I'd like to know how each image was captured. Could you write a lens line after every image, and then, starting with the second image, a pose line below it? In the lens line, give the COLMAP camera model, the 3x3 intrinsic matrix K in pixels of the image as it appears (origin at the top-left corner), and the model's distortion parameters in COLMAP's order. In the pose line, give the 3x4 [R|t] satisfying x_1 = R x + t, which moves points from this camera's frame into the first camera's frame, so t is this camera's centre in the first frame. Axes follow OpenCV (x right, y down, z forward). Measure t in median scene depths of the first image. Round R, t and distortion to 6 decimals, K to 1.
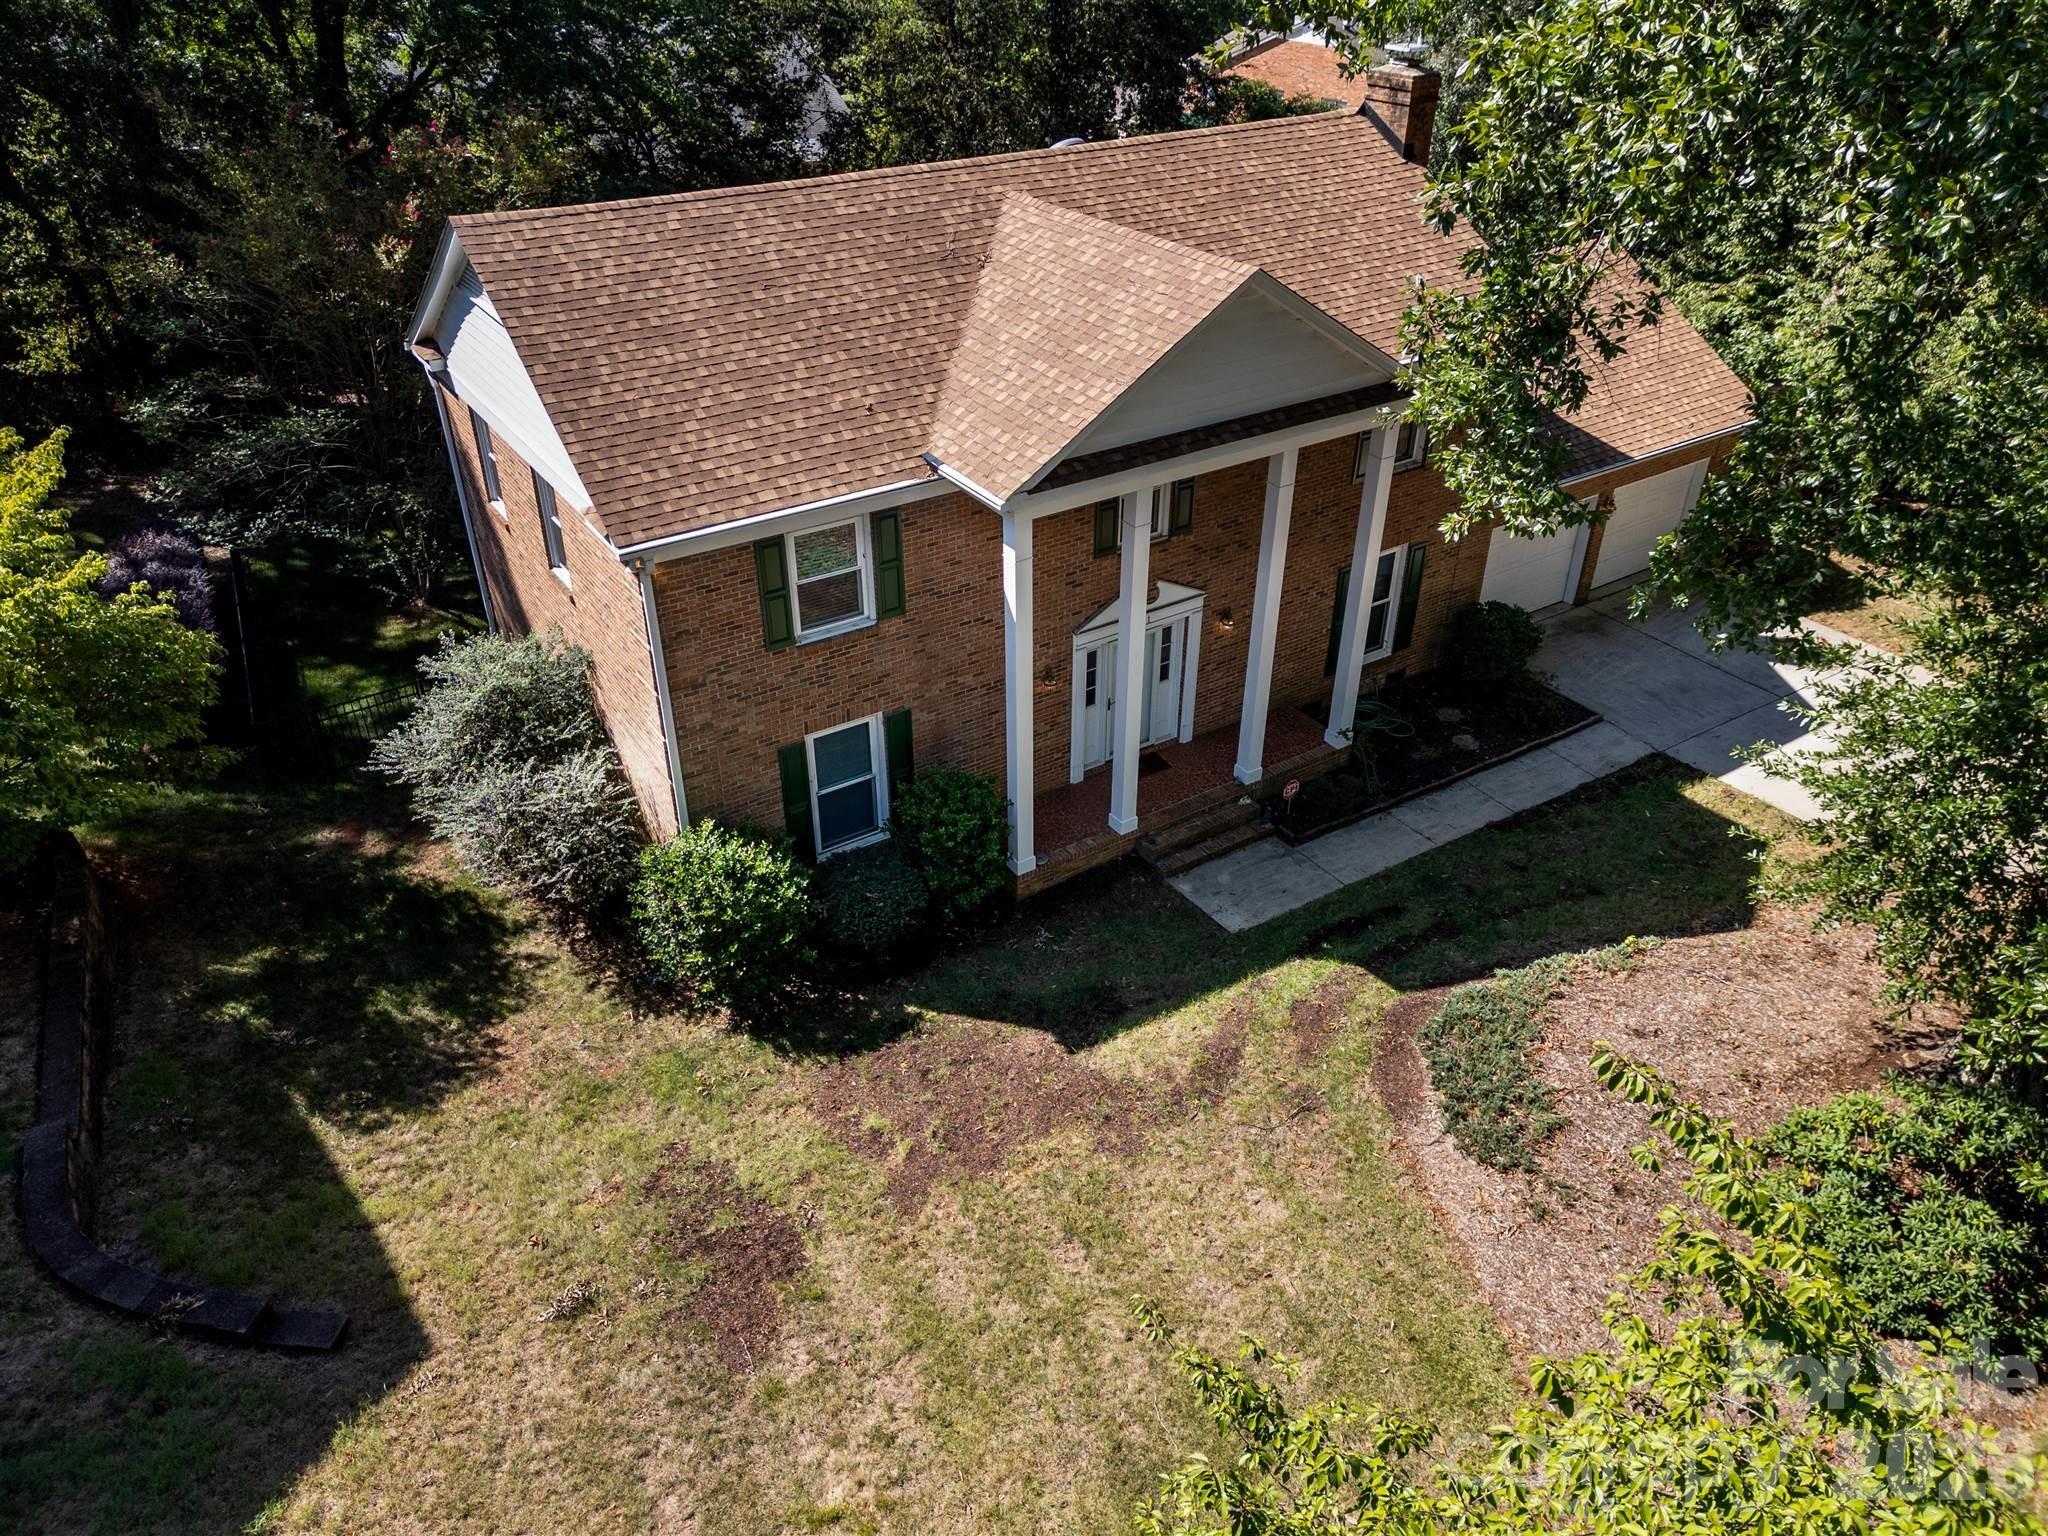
lens RADIAL K [[1433.7, 0, 1024.0], [0, 1433.7, 768.0], [0, 0, 1]] dist [0.077522, -0.128405]
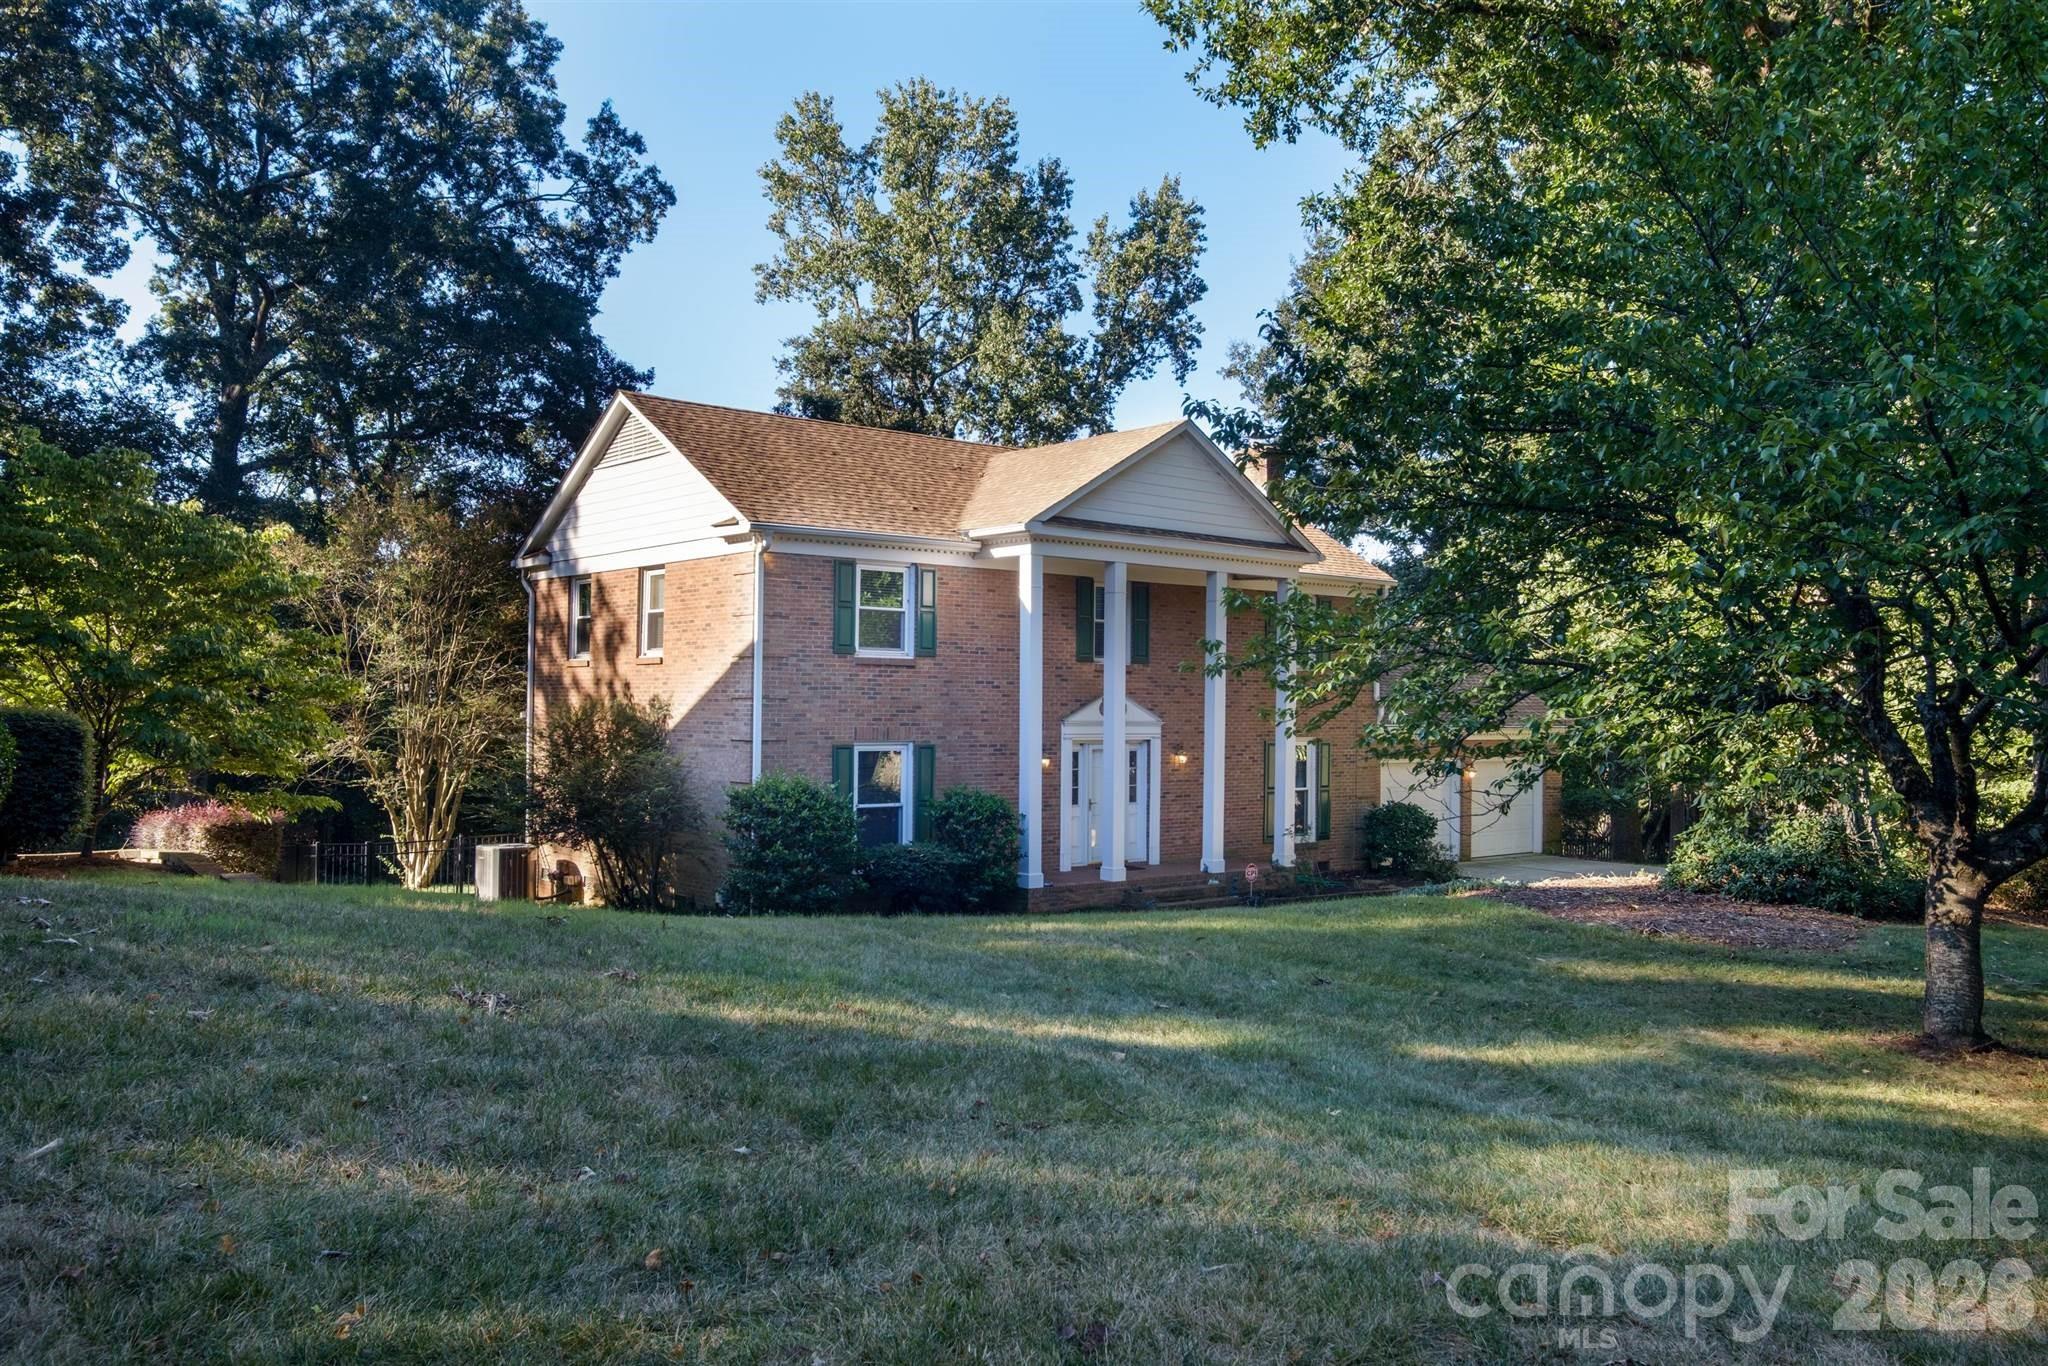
lens RADIAL K [[1478.8, 0, 1024.0], [0, 1478.8, 683.0], [0, 0, 1]] dist [-0.006022, -0.001307]
pose [[0.996323, 0.007536, 0.085349, -0.105724], [0.040770, 0.834425, -0.549611, 0.571345], [-0.075360, 0.551070, 0.831049, -0.067407]]
